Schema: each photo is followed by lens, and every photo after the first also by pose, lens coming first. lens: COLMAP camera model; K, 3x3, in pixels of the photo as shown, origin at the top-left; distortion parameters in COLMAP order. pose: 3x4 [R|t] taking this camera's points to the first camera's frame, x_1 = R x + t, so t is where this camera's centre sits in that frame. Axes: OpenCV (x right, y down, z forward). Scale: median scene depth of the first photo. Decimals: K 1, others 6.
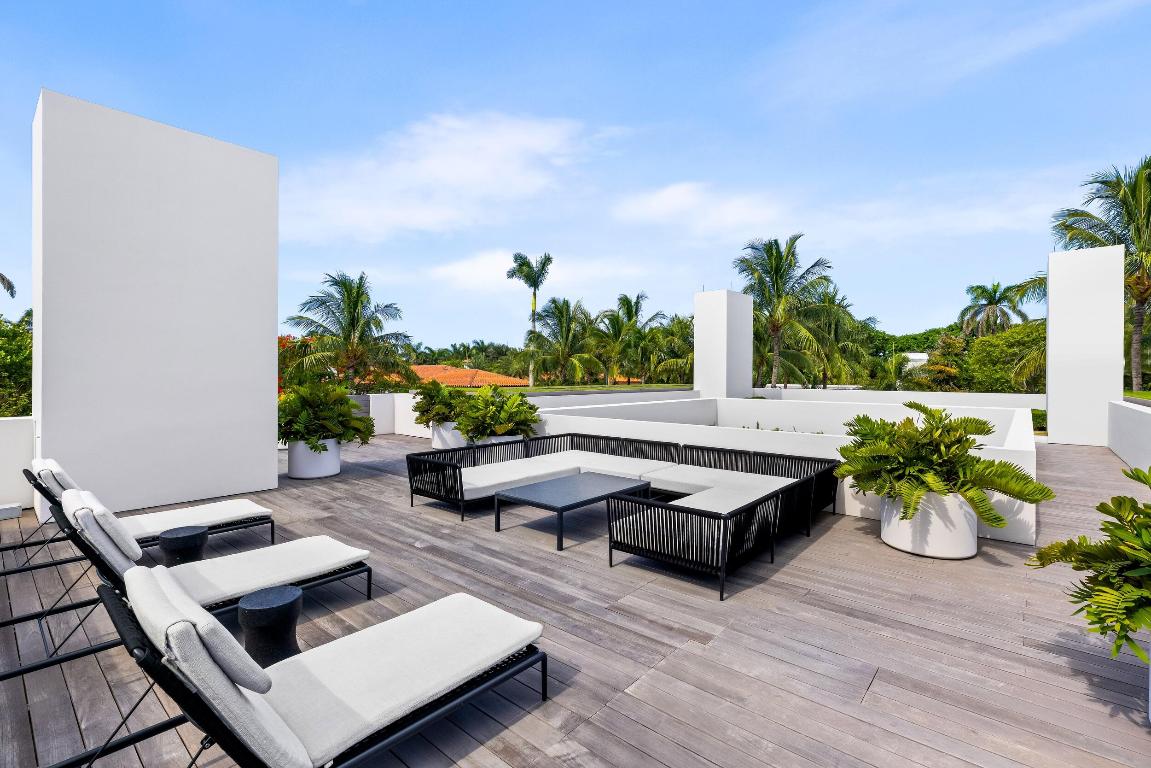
lens RADIAL K [[526.8, 0, 573.0], [0, 526.8, 375.8], [0, 0, 1]] dist [0.007367, 0.000039]
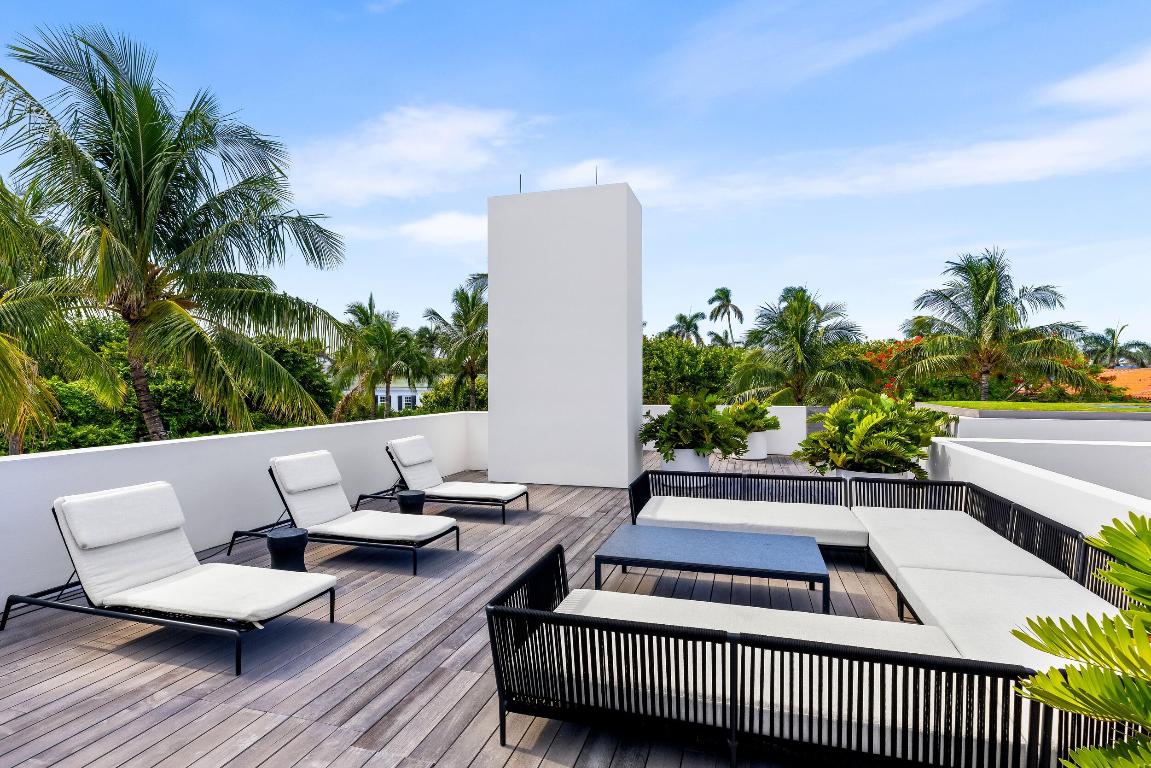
lens RADIAL K [[587.6, 0, 575.5], [0, 587.6, 384.0], [0, 0, 1]] dist [-0.000948, -0.000035]
pose [[0.406004, 0.000703, -0.913871, 0.325678], [-0.001335, 0.999999, 0.000176, -0.001350], [0.913870, 0.001149, 0.406005, 0.271357]]
